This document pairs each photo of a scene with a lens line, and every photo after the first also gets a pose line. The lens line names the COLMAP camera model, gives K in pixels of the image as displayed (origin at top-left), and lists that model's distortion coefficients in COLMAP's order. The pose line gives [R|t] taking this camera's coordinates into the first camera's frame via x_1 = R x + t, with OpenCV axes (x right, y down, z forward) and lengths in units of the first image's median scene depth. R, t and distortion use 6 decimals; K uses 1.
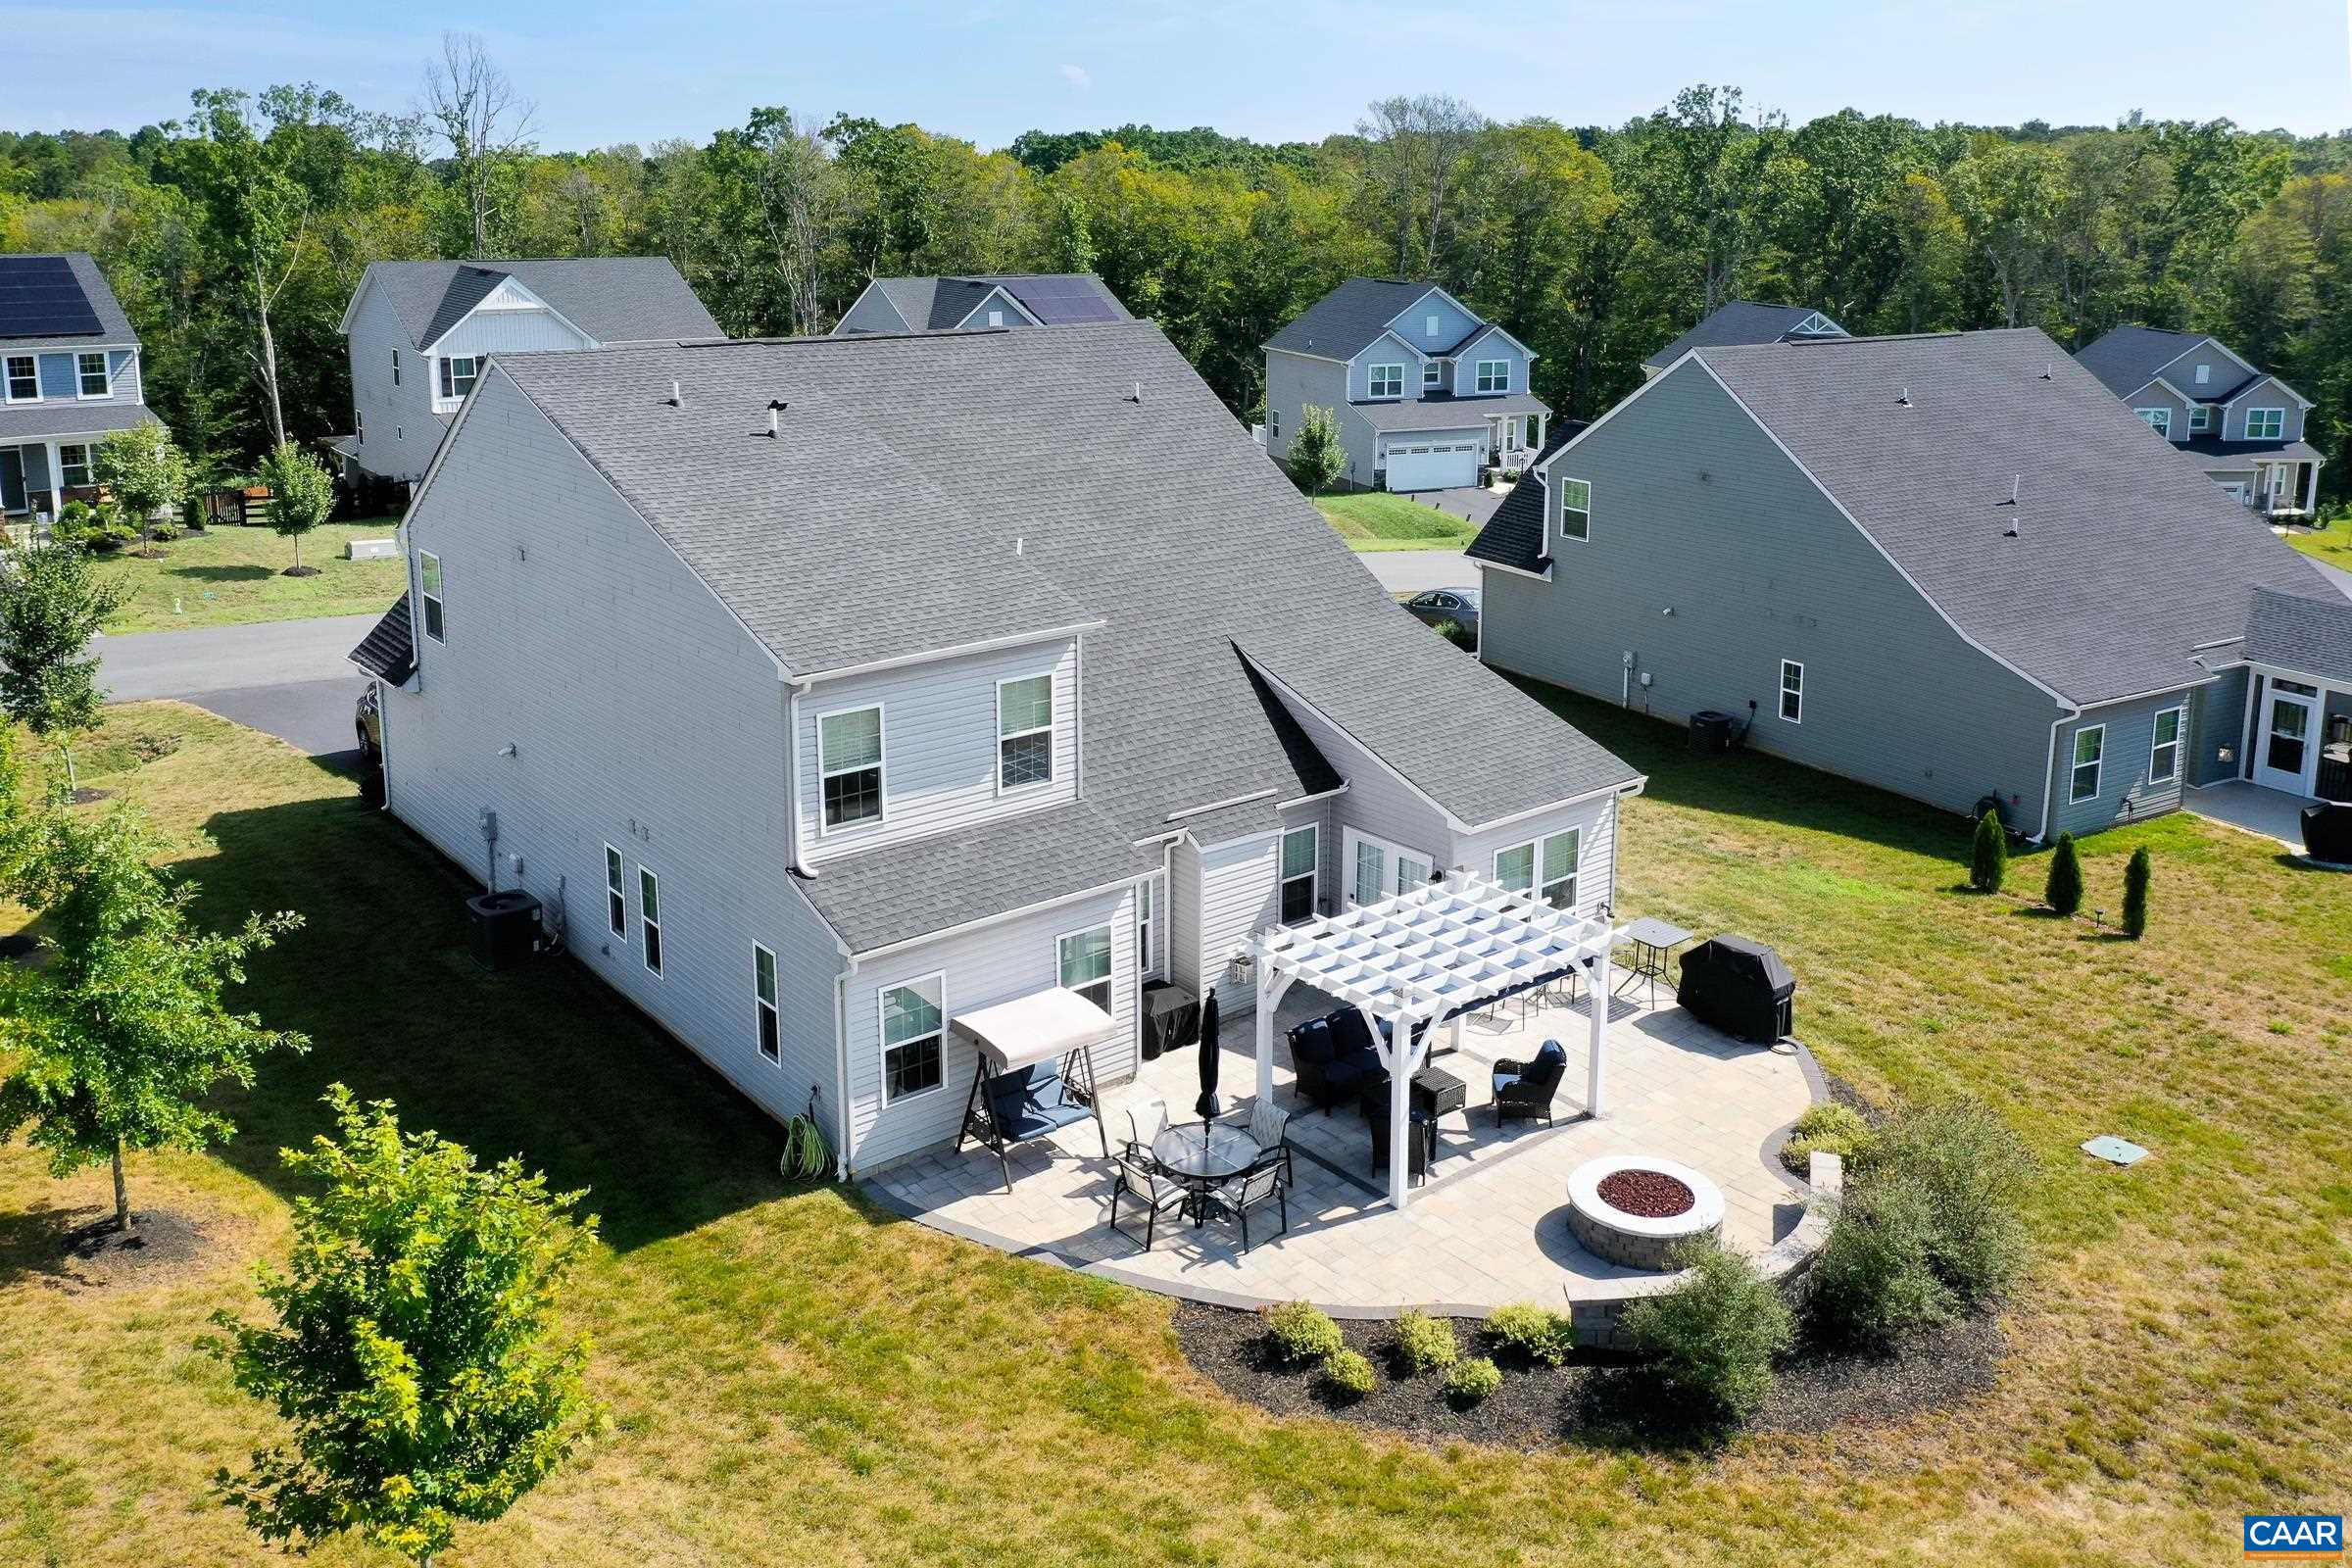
lens RADIAL K [[1918.4, 0, 1153.4], [0, 1918.4, 583.3], [0, 0, 1]] dist [0.006397, -0.004702]
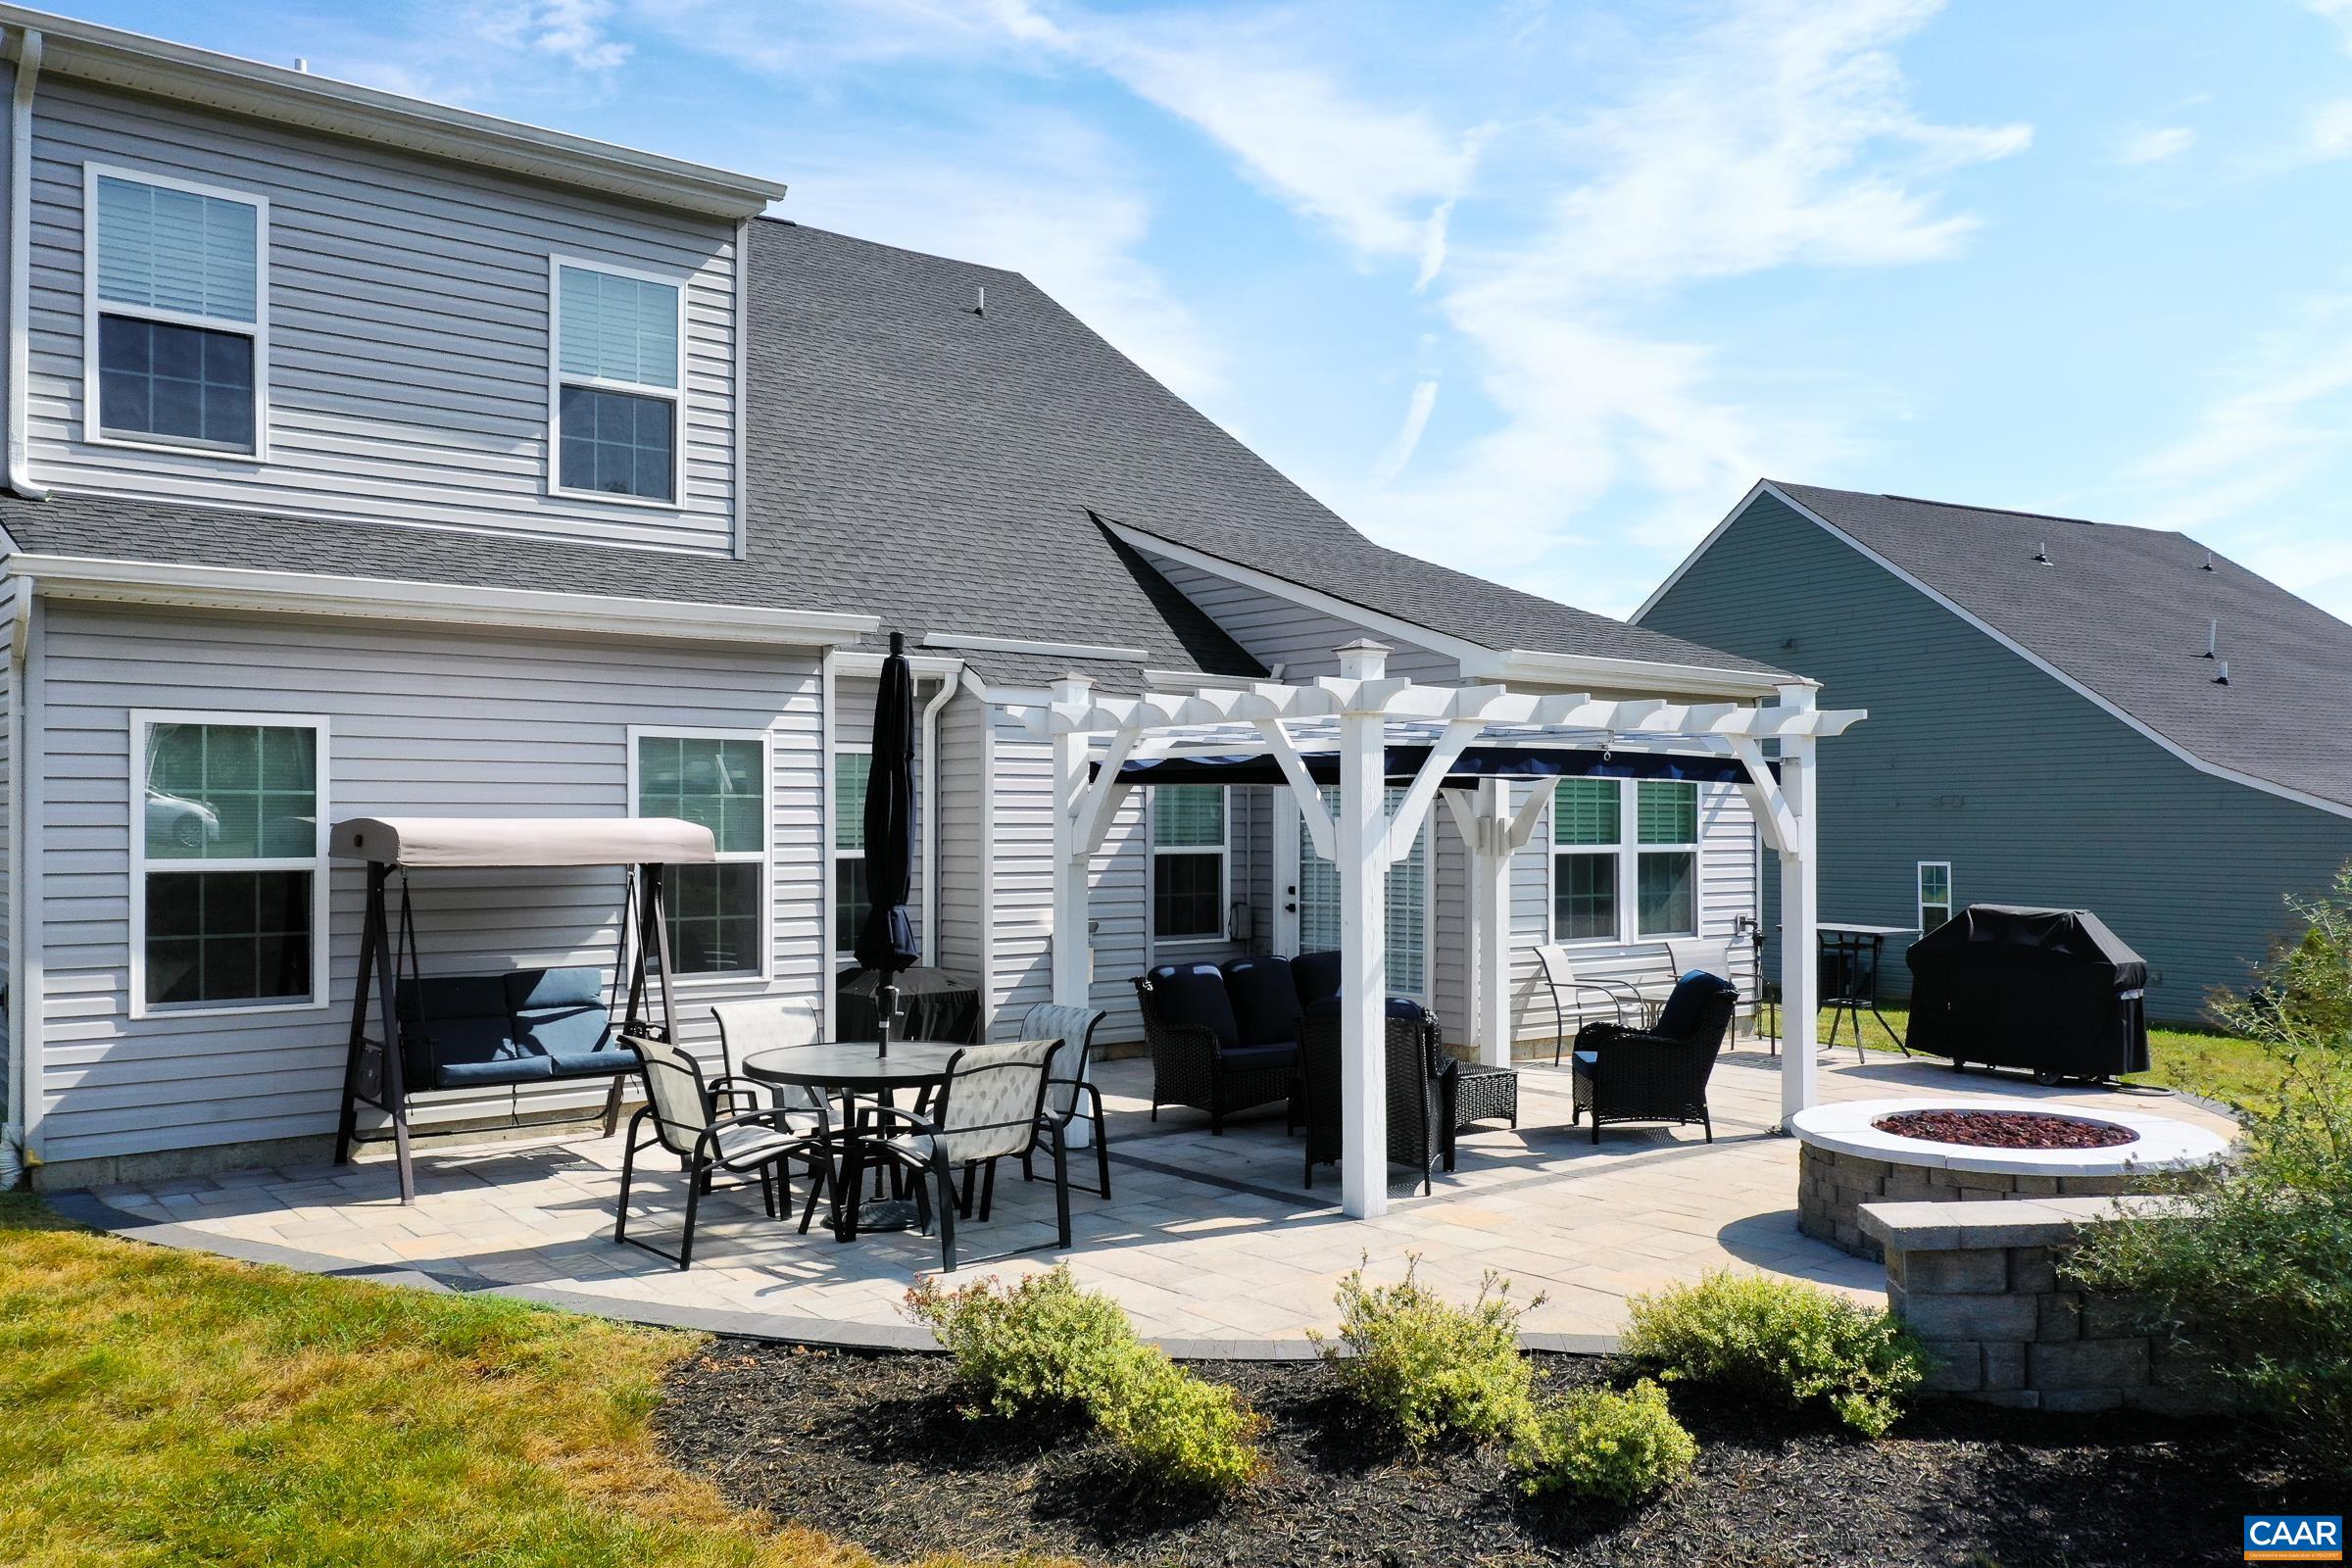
lens RADIAL K [[1864.4, 0, 1180.9], [0, 1864.4, 828.2], [0, 0, 1]] dist [-0.000676, 0.013448]
pose [[0.999962, -0.004655, 0.007318, 0.077326], [0.006027, 0.979700, -0.200376, 0.288497], [-0.006236, 0.200413, 0.979692, 0.538852]]
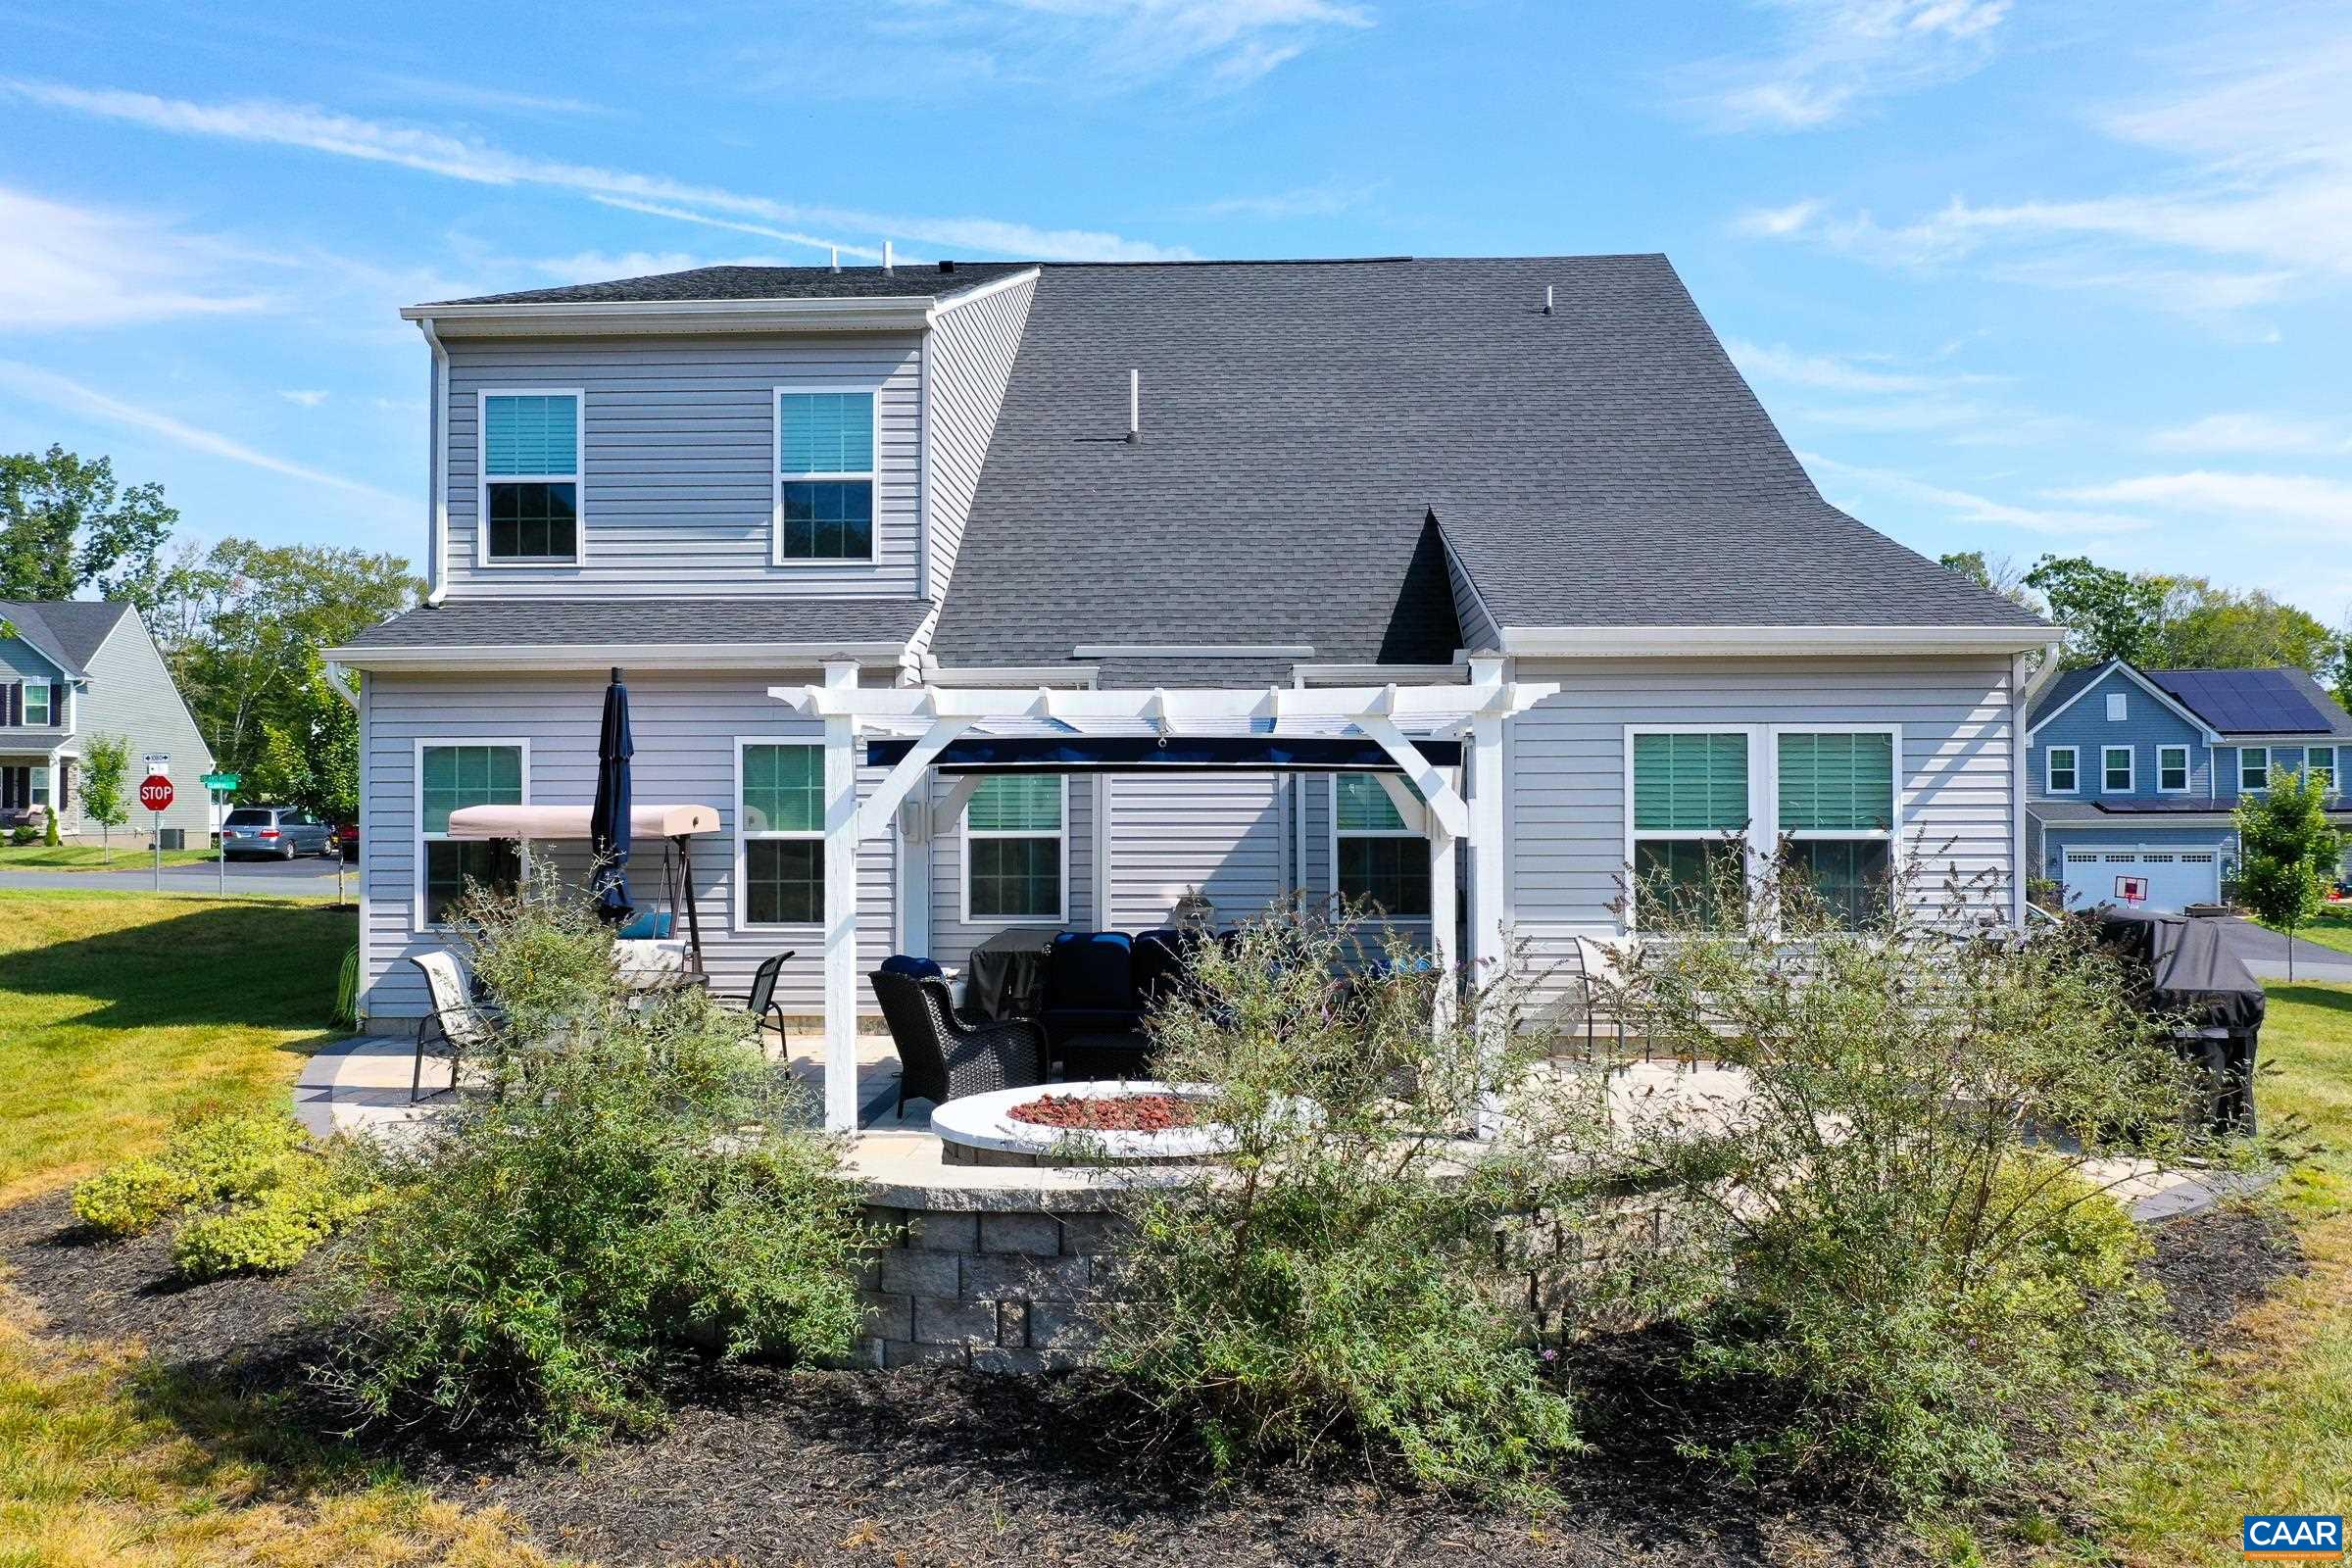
lens RADIAL K [[1841.5, 0, 1184.9], [0, 1841.5, 819.9], [0, 0, 1]] dist [0.004984, -0.000726]
pose [[0.757720, -0.003153, -0.652572, 0.439782], [-0.126672, 0.980258, -0.151818, 0.272954], [0.640167, 0.197698, 0.742362, 0.625902]]
